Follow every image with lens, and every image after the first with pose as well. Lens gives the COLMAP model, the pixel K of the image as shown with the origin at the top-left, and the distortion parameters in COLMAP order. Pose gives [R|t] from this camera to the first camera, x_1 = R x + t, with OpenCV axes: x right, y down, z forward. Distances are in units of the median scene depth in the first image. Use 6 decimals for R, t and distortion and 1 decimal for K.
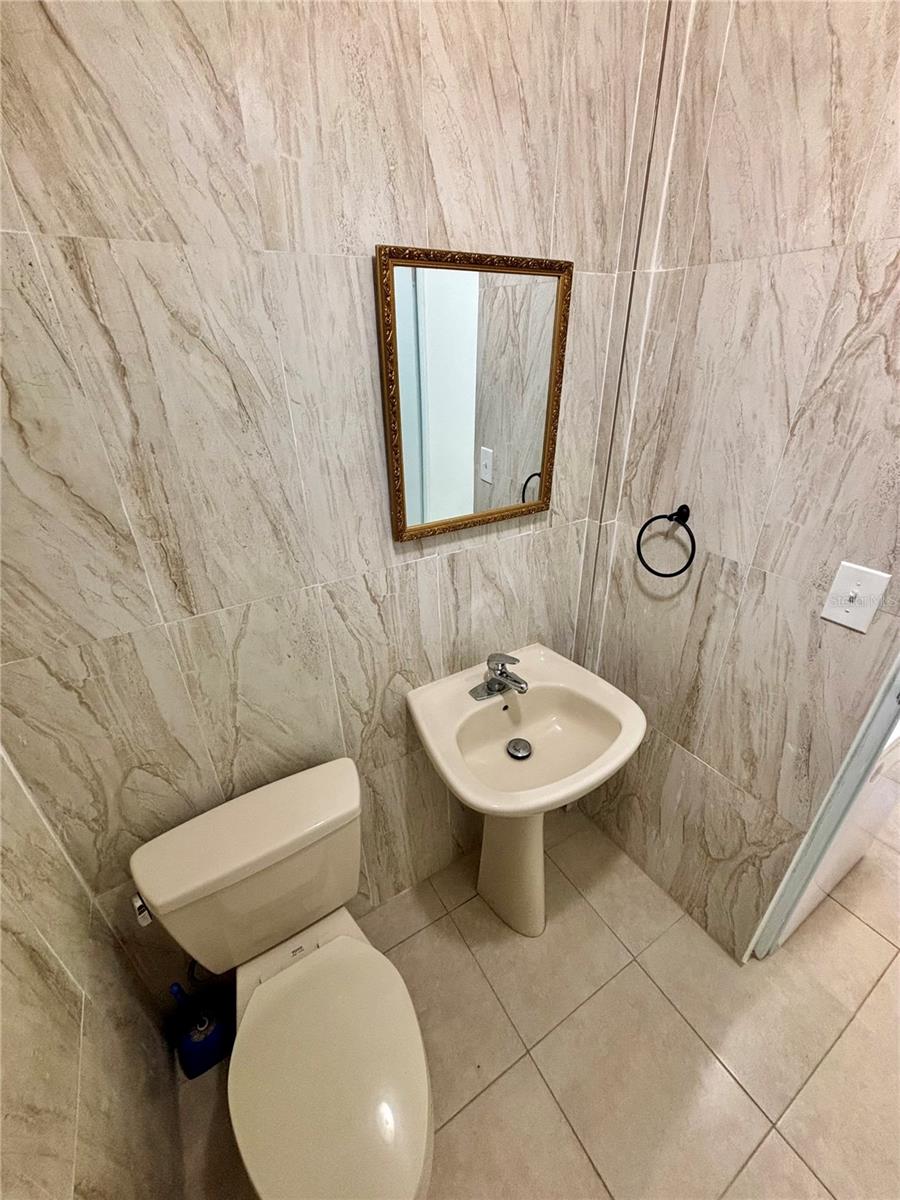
lens RADIAL K [[482.5, 0, 450.3], [0, 482.5, 600.1], [0, 0, 1]] dist [0.001049, -0.000043]
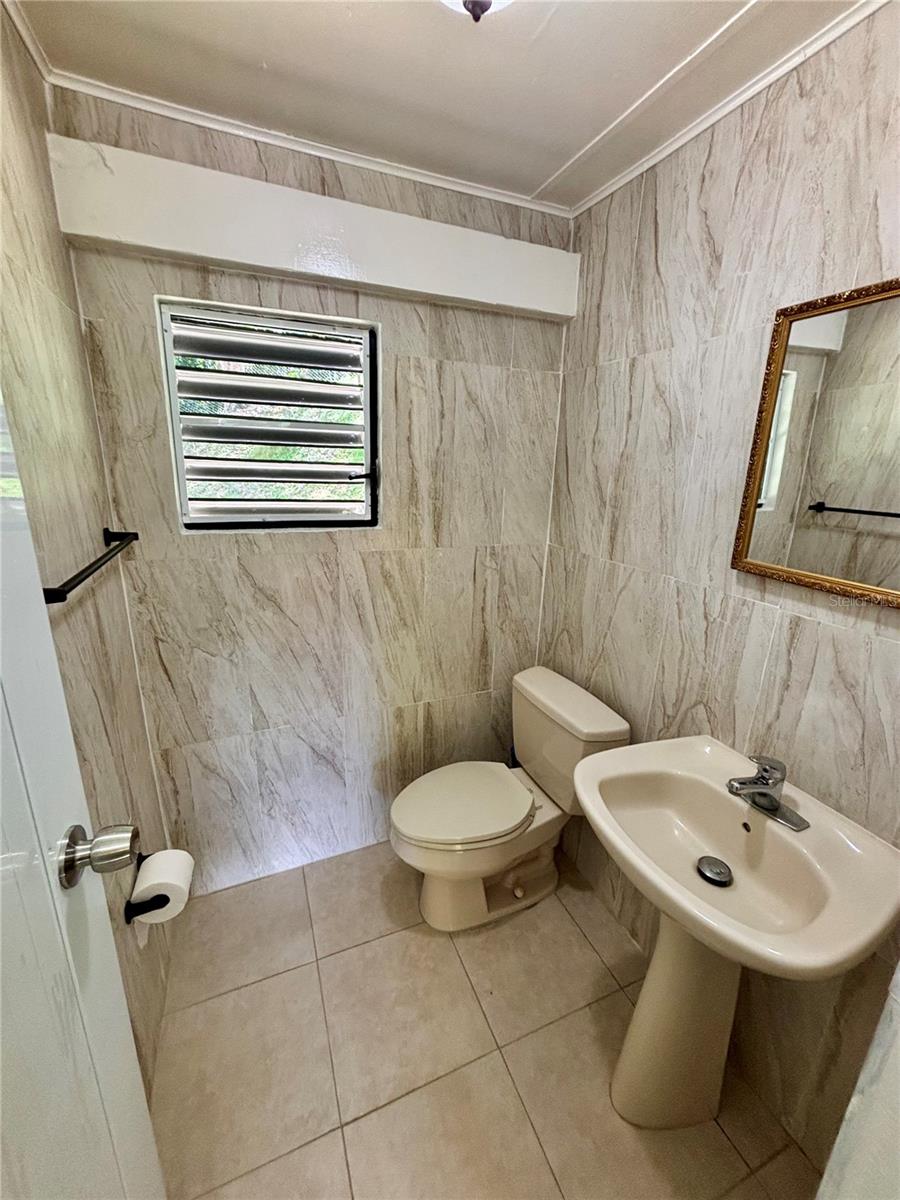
lens RADIAL K [[482.5, 0, 446.5], [0, 482.5, 593.4], [0, 0, 1]] dist [0.001049, -0.000043]
pose [[-0.161631, 0.271709, -0.948709, 1.038149], [-0.487268, 0.814015, 0.316148, -0.110617], [0.858164, 0.513375, 0.000825, 0.518411]]
